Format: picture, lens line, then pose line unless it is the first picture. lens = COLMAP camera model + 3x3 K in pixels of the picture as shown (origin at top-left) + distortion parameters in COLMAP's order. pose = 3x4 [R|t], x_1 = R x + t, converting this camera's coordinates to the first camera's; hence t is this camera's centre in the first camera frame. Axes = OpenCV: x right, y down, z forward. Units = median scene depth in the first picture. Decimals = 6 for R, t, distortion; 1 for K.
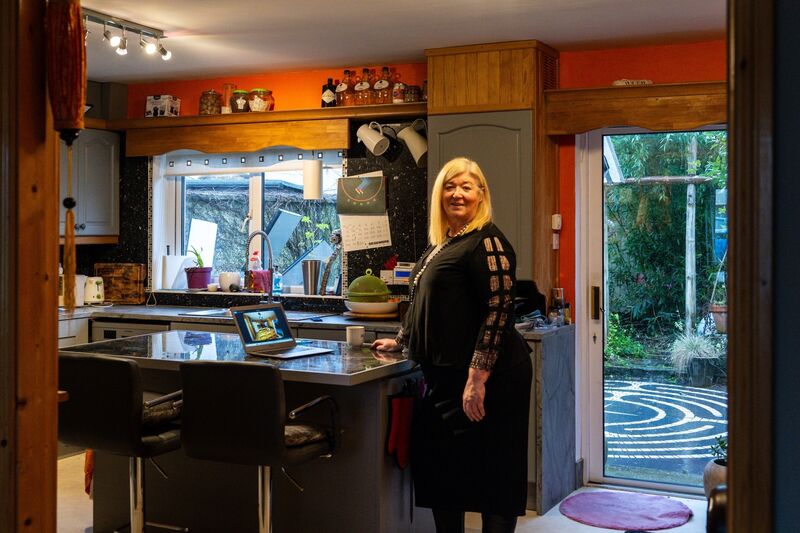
lens RADIAL K [[876.3, 0, 400.2], [0, 876.3, 222.5], [0, 0, 1]] dist [-0.000452, 0.013413]
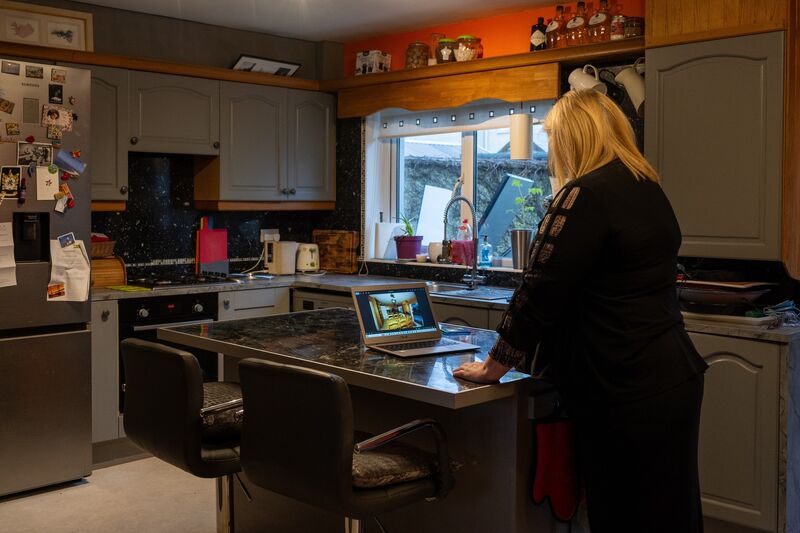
lens RADIAL K [[876.3, 0, 400.2], [0, 876.3, 222.5], [0, 0, 1]] dist [-0.000452, 0.013413]
pose [[0.954295, 0.011831, -0.298632, 0.043022], [-0.001447, 0.999387, 0.034970, 0.005226], [0.298863, -0.032939, 0.953727, 0.128150]]
